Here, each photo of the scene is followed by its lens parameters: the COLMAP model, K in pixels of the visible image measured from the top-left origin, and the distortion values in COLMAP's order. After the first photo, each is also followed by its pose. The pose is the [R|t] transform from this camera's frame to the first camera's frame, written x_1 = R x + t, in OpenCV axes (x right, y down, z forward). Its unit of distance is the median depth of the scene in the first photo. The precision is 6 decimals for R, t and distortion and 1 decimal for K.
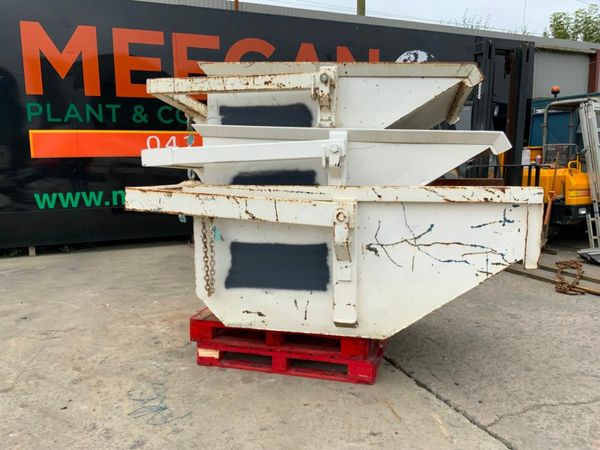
lens RADIAL K [[496.5, 0, 300.0], [0, 496.5, 225.0], [0, 0, 1]] dist [0.088017, -0.170027]
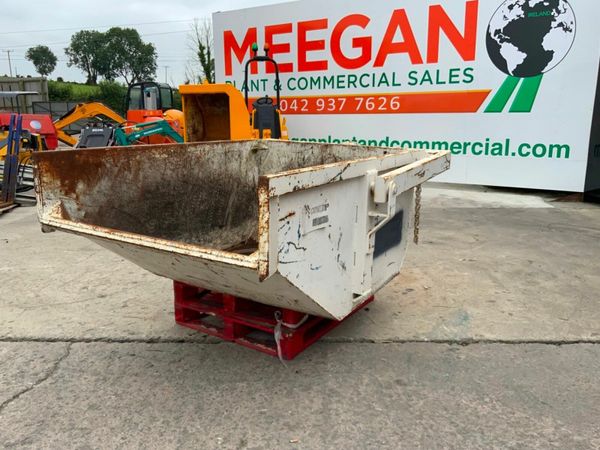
lens RADIAL K [[496.5, 0, 300.0], [0, 496.5, 225.0], [0, 0, 1]] dist [0.088017, -0.170027]
pose [[-0.374480, 0.217488, -0.901368, 0.976823], [-0.116960, 0.953259, 0.278601, -0.236386], [0.919829, 0.209755, -0.331539, 1.496992]]
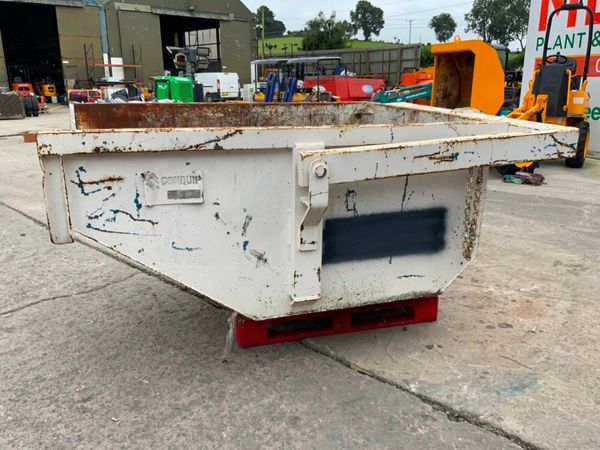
lens RADIAL K [[496.5, 0, 300.0], [0, 496.5, 225.0], [0, 0, 1]] dist [0.088017, -0.170027]
pose [[-0.895836, 0.140179, -0.421695, 0.441491], [-0.043728, 0.916531, 0.397566, -0.261226], [0.442227, 0.374594, -0.814932, 1.868761]]
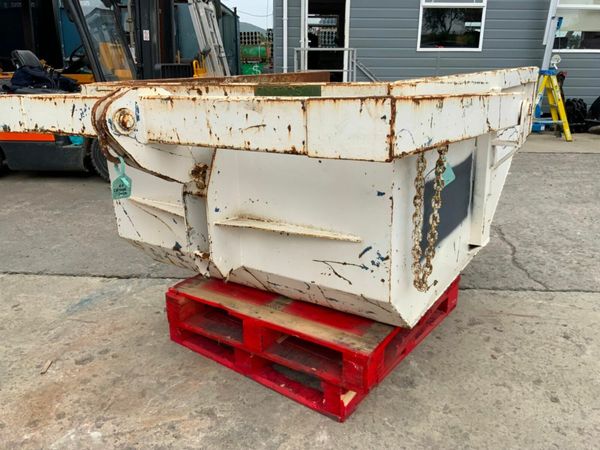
lens RADIAL K [[496.5, 0, 300.0], [0, 496.5, 225.0], [0, 0, 1]] dist [0.088017, -0.170027]
pose [[0.426904, -0.270431, 0.862914, -0.659988], [0.115894, 0.962730, 0.244377, -0.070449], [-0.896840, -0.004318, 0.442335, 0.795810]]
